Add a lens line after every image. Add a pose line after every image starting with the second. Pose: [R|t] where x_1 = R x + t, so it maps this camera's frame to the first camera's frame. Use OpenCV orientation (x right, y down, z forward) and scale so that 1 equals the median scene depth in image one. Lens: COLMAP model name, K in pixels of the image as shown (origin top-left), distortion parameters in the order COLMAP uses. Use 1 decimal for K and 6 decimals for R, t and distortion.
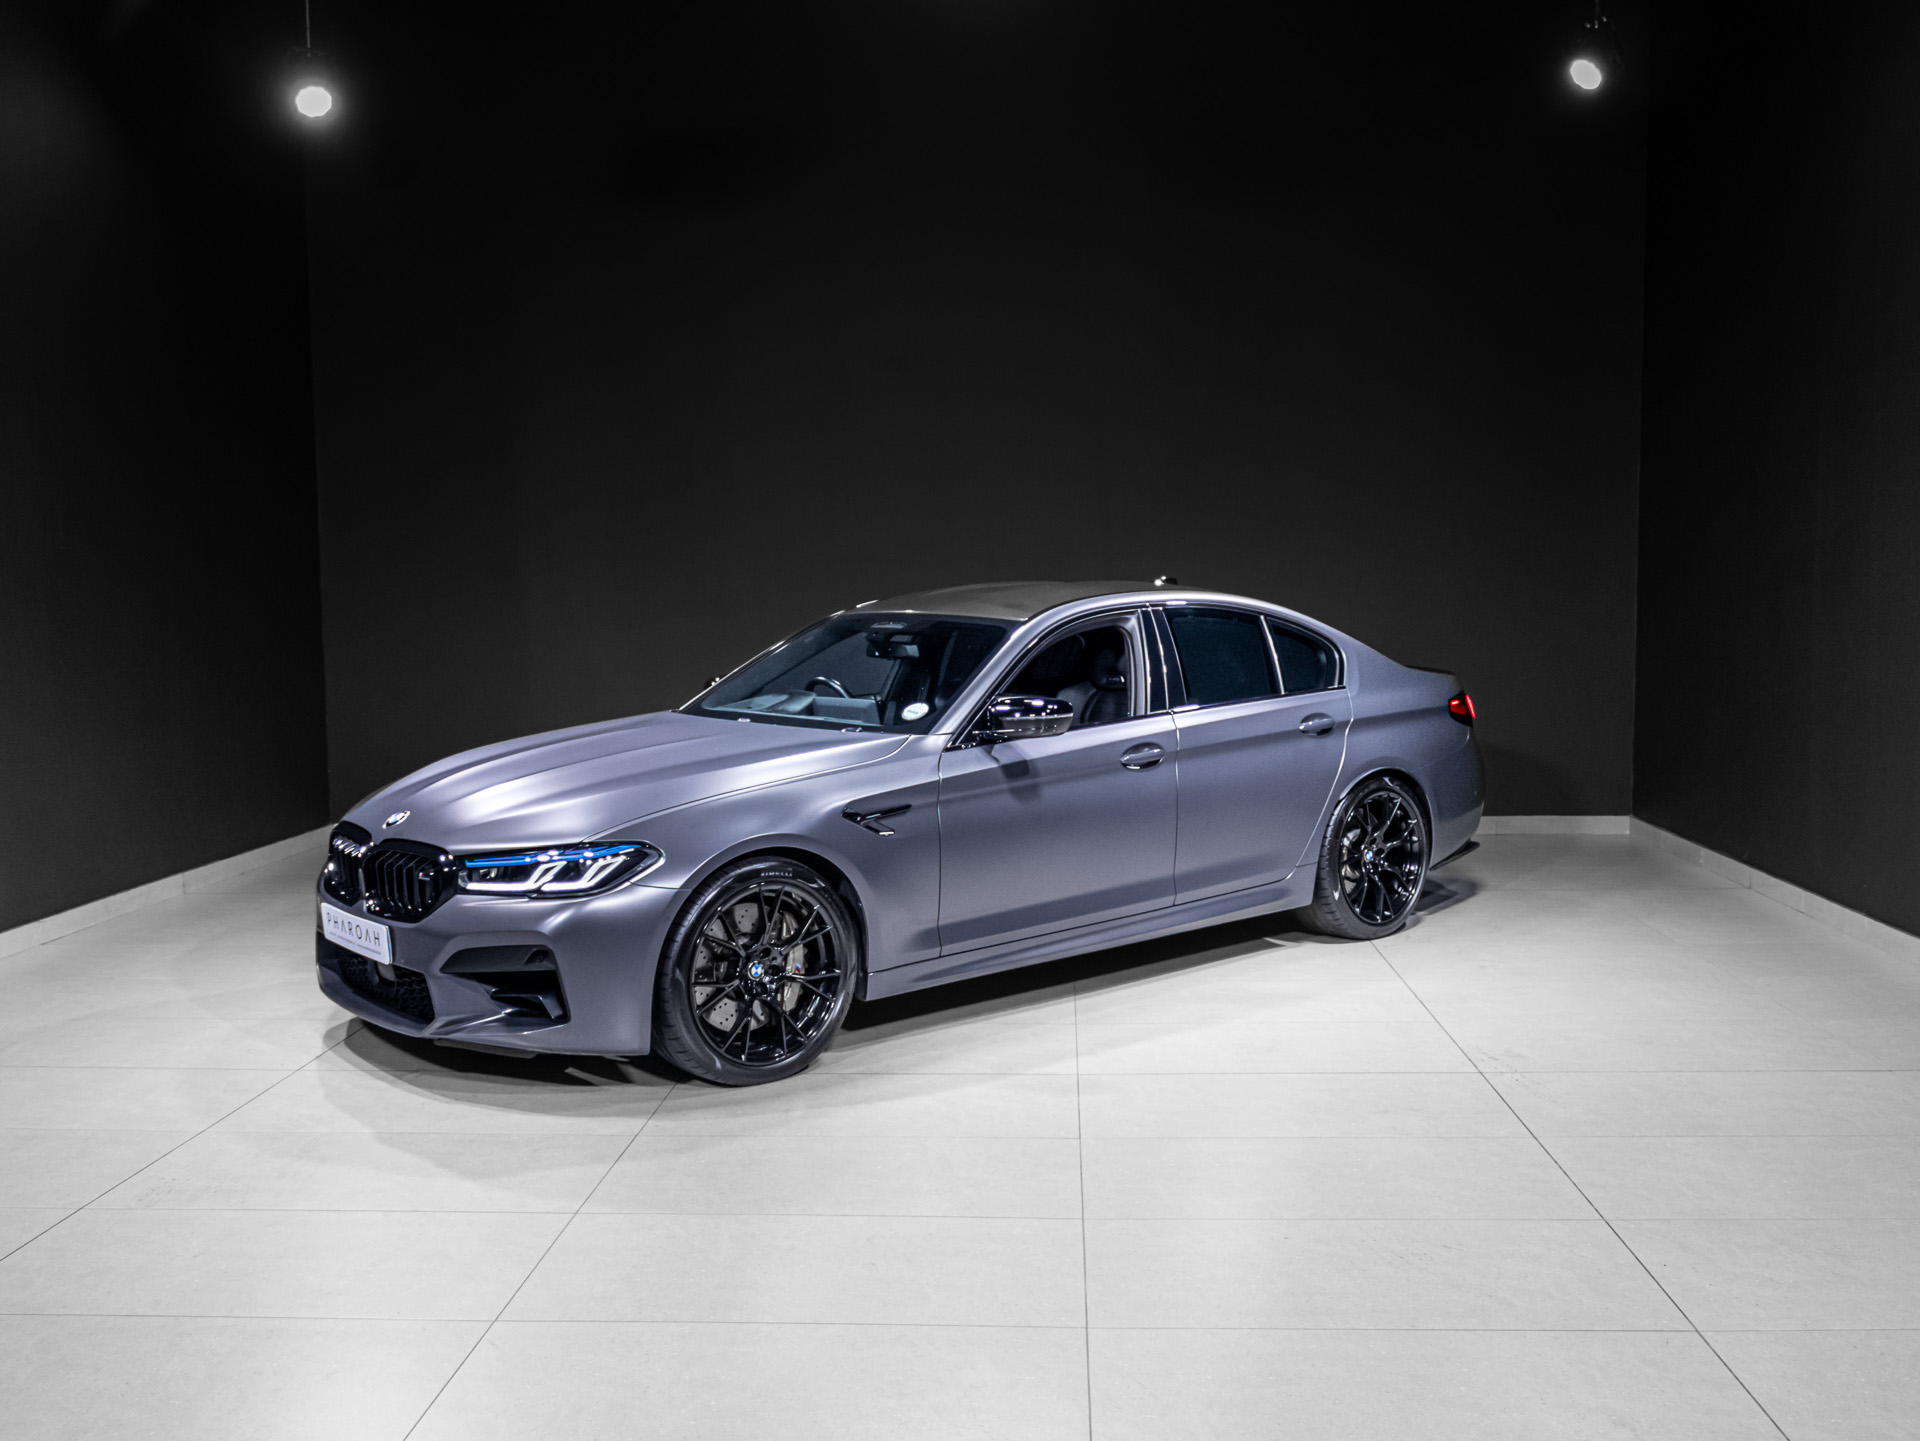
lens RADIAL K [[1694.0, 0, 964.8], [0, 1694.0, 742.7], [0, 0, 1]] dist [-0.009000, -0.013387]
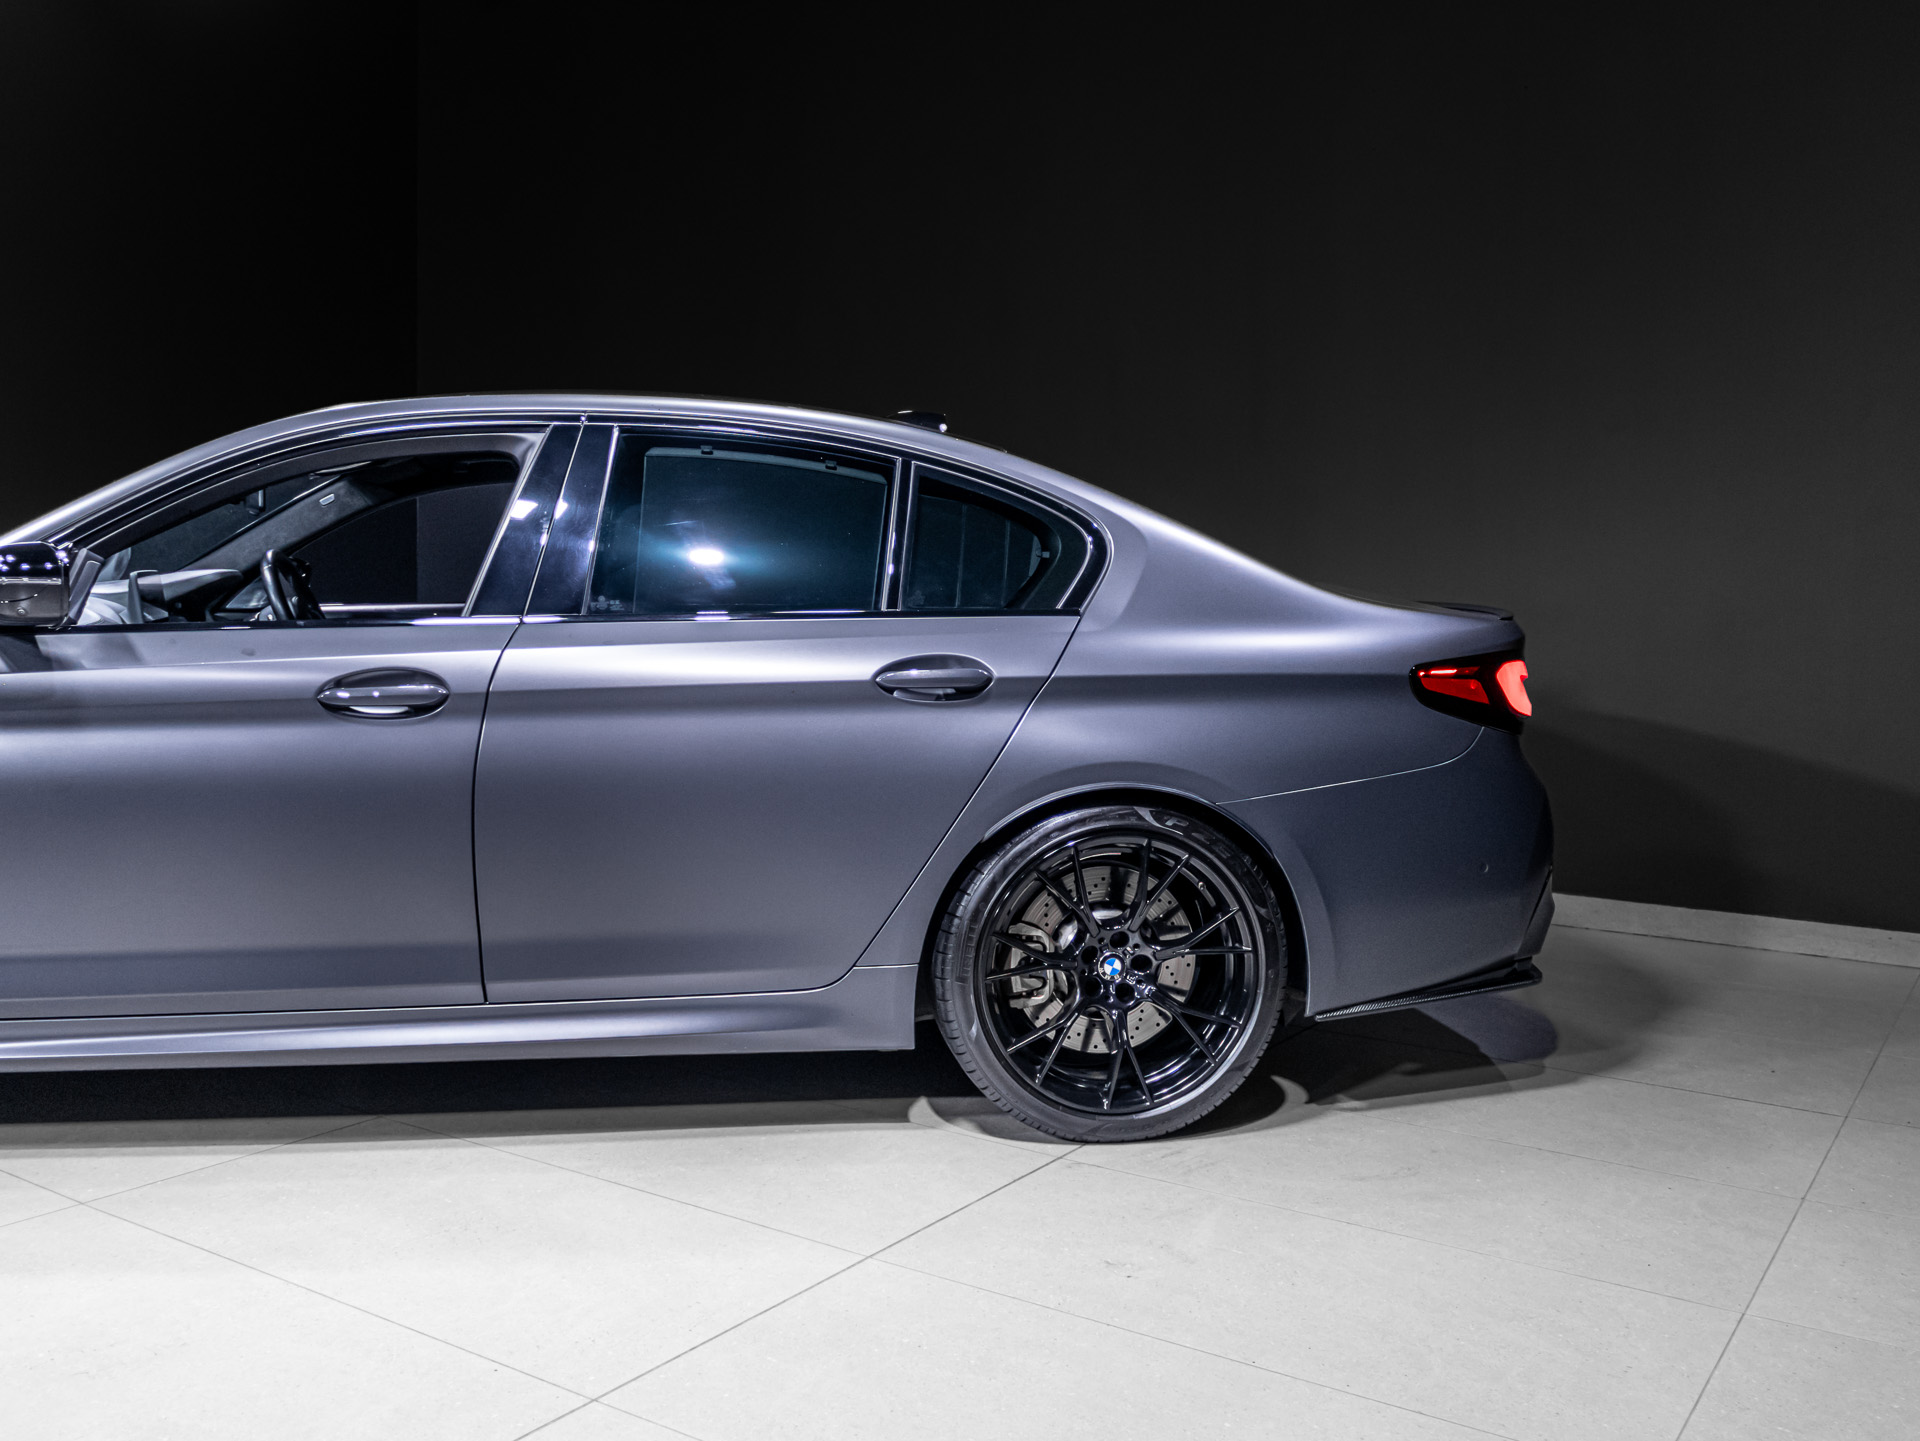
lens RADIAL K [[1683.2, 0, 954.4], [0, 1683.2, 750.5], [0, 0, 1]] dist [-0.000438, -0.011298]
pose [[0.870164, 0.083849, -0.485577, 0.573481], [-0.085182, 0.996177, 0.019371, 0.000396], [0.485344, 0.024507, 0.873980, 0.757197]]
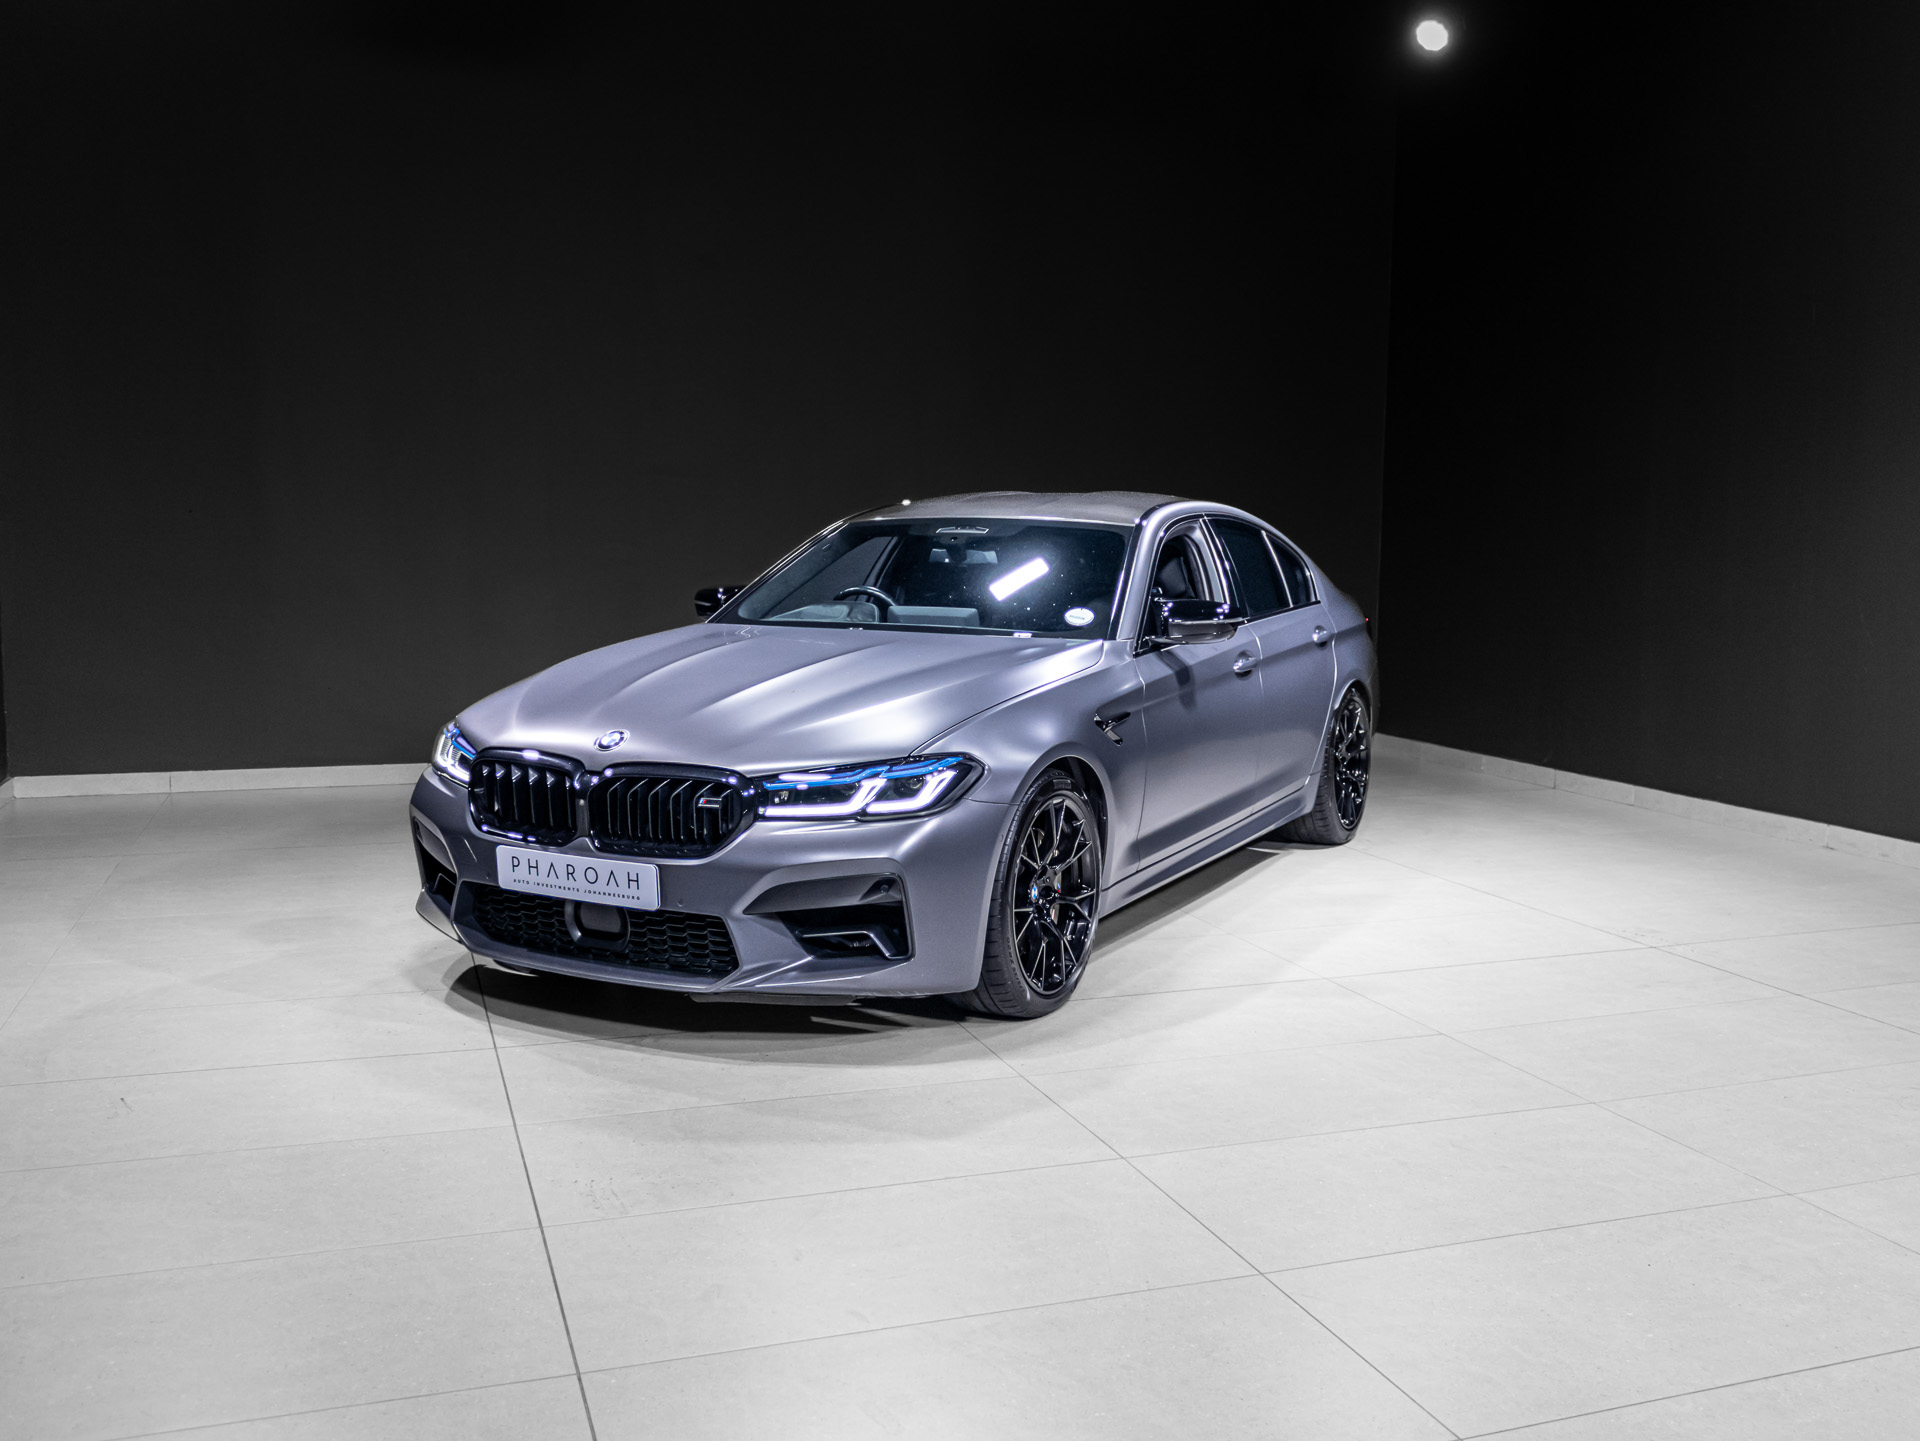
lens RADIAL K [[1683.2, 0, 954.4], [0, 1683.2, 750.5], [0, 0, 1]] dist [-0.000438, -0.011298]
pose [[0.930821, -0.027428, 0.364446, -0.484407], [0.015076, 0.999213, 0.036696, 0.022512], [-0.365166, -0.028663, 0.930501, 0.162789]]
